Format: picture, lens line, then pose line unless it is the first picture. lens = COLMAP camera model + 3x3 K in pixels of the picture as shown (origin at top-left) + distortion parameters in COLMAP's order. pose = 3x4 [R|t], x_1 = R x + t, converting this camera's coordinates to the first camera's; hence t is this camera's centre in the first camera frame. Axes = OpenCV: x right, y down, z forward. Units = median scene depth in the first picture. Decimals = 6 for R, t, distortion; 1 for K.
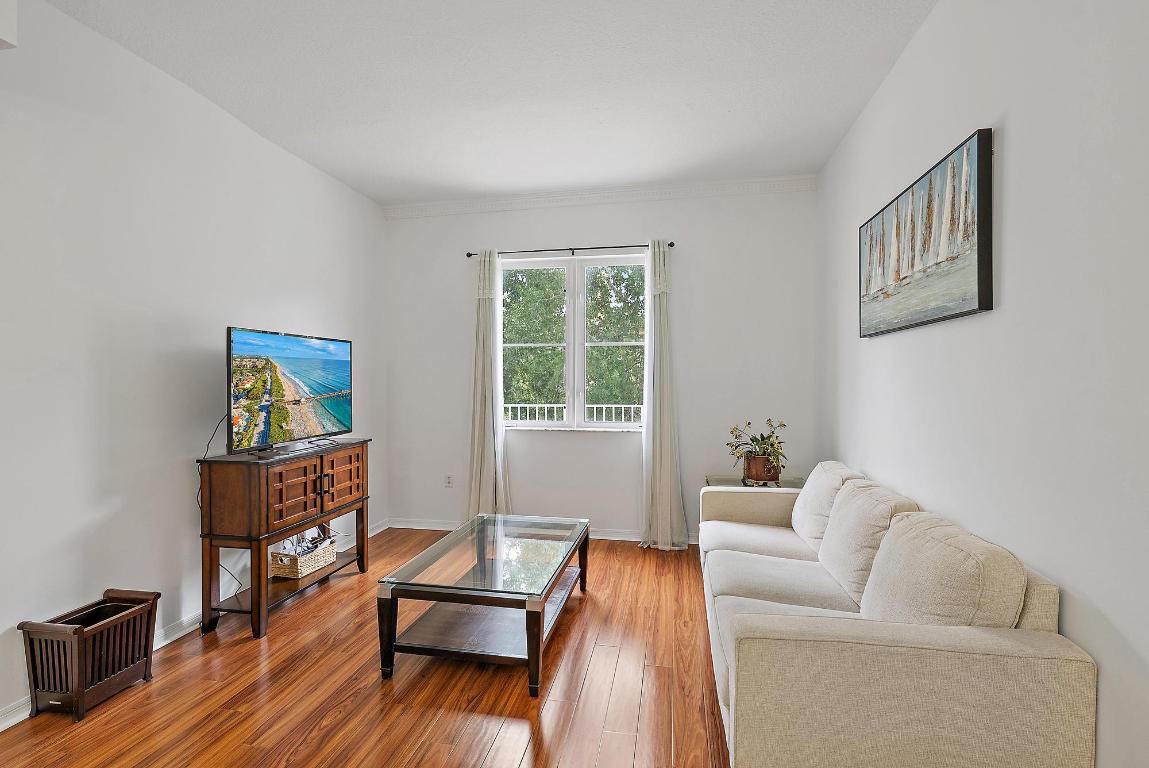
lens RADIAL K [[533.1, 0, 574.5], [0, 533.1, 384.0], [0, 0, 1]] dist [-0.002239, -0.000427]
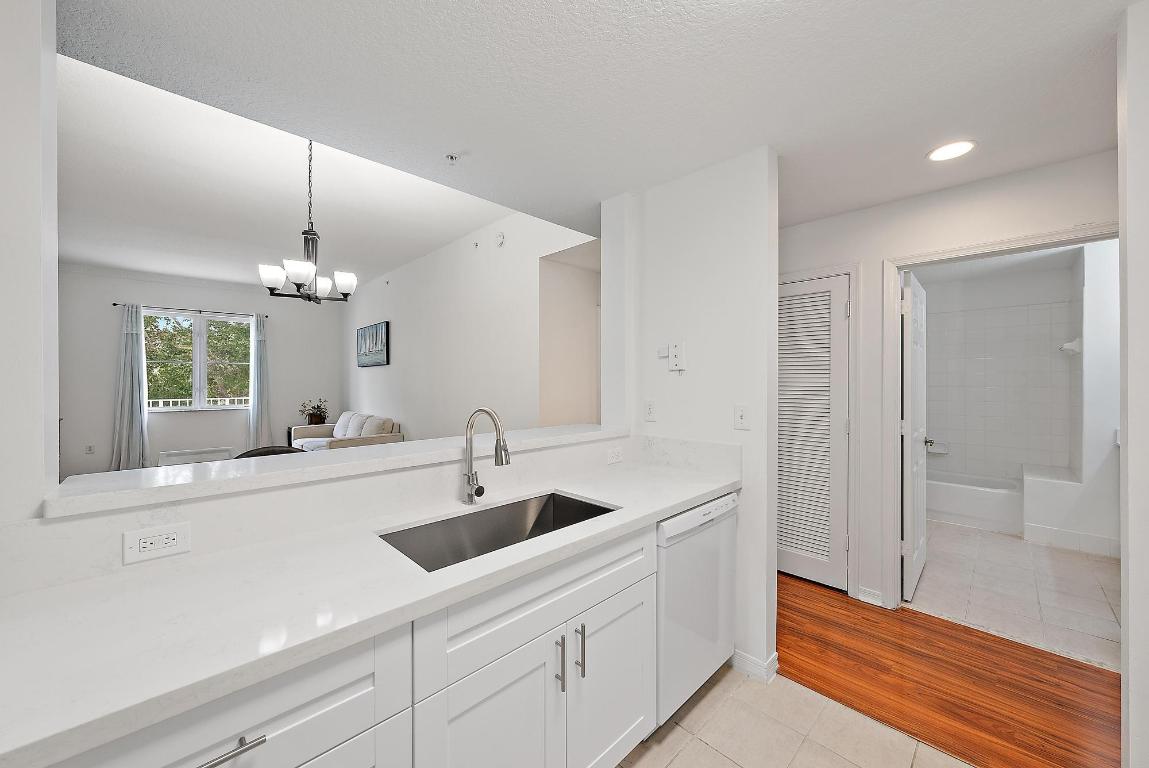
lens RADIAL K [[420.5, 0, 570.2], [0, 420.5, 380.8], [0, 0, 1]] dist [-0.000569, 0.000034]
pose [[0.573928, -0.003861, 0.818896, -0.518973], [0.012683, 0.999911, -0.004174, 0.009566], [-0.818807, 0.012782, 0.573926, -0.966920]]
